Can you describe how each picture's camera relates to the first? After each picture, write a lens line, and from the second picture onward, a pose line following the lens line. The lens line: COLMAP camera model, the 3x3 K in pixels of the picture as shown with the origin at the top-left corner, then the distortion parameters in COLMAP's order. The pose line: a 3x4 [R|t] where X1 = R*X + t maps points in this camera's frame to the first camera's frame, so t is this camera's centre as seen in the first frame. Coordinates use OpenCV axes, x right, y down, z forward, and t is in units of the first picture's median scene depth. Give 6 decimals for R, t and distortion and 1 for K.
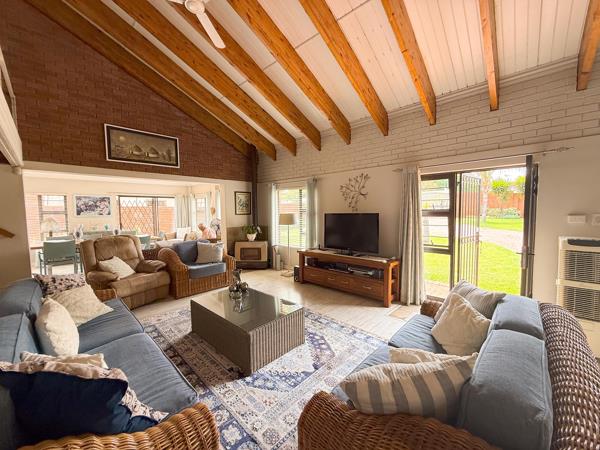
lens RADIAL K [[239.0, 0, 298.1], [0, 239.0, 225.2], [0, 0, 1]] dist [0.000130, 0.000059]
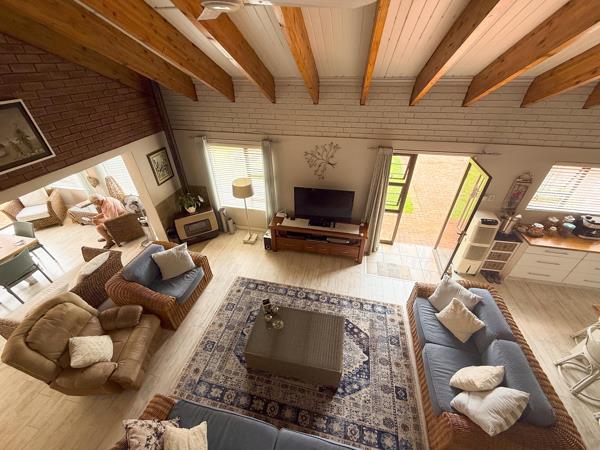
lens RADIAL K [[239.0, 0, 298.1], [0, 239.0, 225.2], [0, 0, 1]] dist [0.000130, 0.000059]
pose [[0.853643, -0.298724, 0.426682, -0.327576], [0.036057, 0.851117, 0.523736, -0.419157], [-0.519608, -0.431699, 0.737321, 0.229107]]
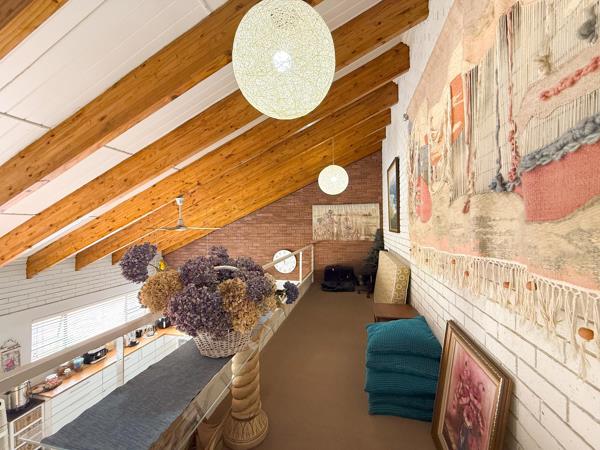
lens RADIAL K [[239.0, 0, 298.1], [0, 239.0, 225.2], [0, 0, 1]] dist [0.000130, 0.000059]
pose [[-0.503667, 0.017448, 0.863721, -0.473011], [0.066925, 0.997579, 0.018874, -0.458712], [-0.861301, 0.067311, -0.503616, 0.033296]]
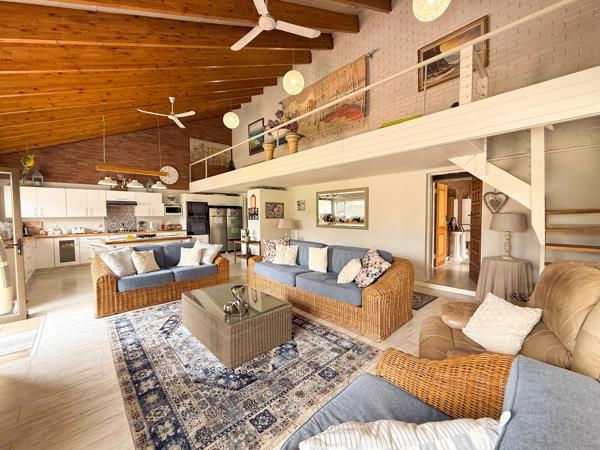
lens RADIAL K [[239.0, 0, 298.1], [0, 239.0, 225.2], [0, 0, 1]] dist [0.000130, 0.000059]
pose [[-0.998551, 0.015016, 0.051685, -0.328916], [0.020466, 0.994093, 0.106580, -0.047158], [-0.049779, 0.107483, -0.992960, 1.164180]]
